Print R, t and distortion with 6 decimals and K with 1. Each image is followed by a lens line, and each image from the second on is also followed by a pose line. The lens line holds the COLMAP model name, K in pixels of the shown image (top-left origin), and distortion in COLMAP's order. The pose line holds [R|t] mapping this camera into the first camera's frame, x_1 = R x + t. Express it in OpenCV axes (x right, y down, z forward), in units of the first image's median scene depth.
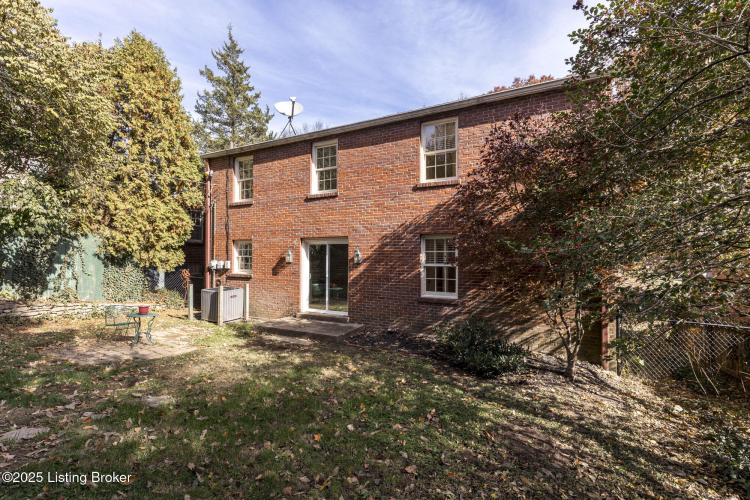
lens RADIAL K [[363.5, 0, 362.4], [0, 363.5, 242.5], [0, 0, 1]] dist [0.005827, 0.000326]
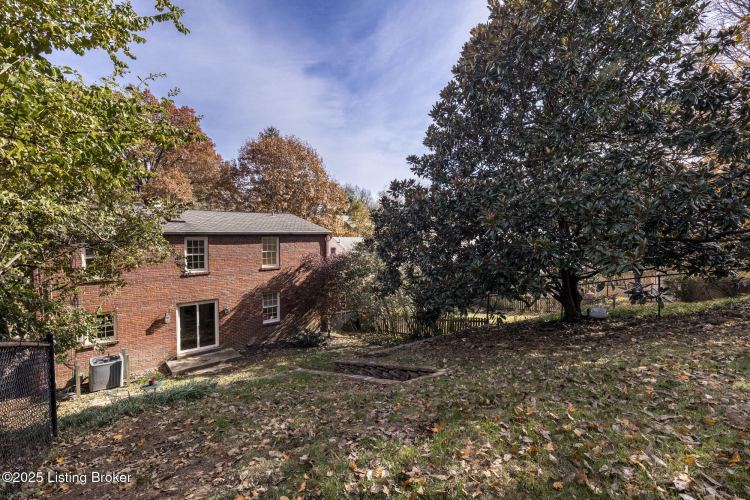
lens RADIAL K [[324.7, 0, 371.5], [0, 324.7, 253.5], [0, 0, 1]] dist [0.001257, -0.000192]
pose [[0.330936, -0.029769, 0.943183, -1.134637], [-0.006223, 0.999412, 0.033727, -0.260847], [-0.943633, -0.017031, 0.330556, -0.131312]]
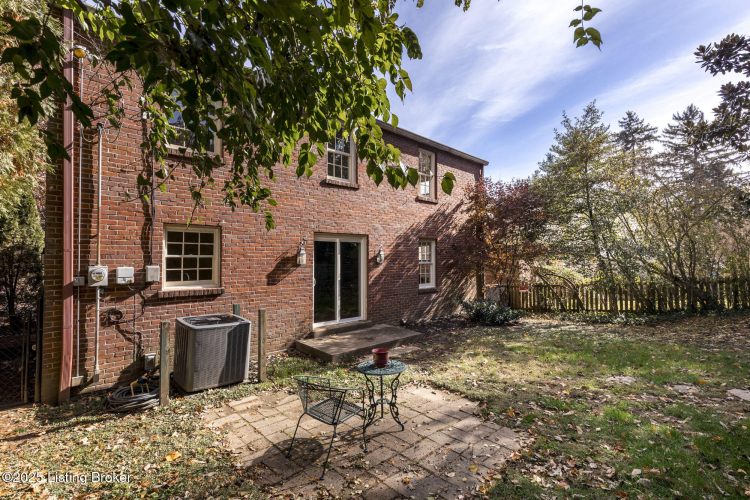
lens RADIAL K [[332.6, 0, 374.0], [0, 332.6, 254.8], [0, 0, 1]] dist [0.002037, 0.000383]
pose [[0.302775, 0.018731, 0.952878, -0.811031], [-0.010676, 0.999811, -0.016261, 0.046805], [-0.953002, -0.005250, 0.302918, 0.689545]]
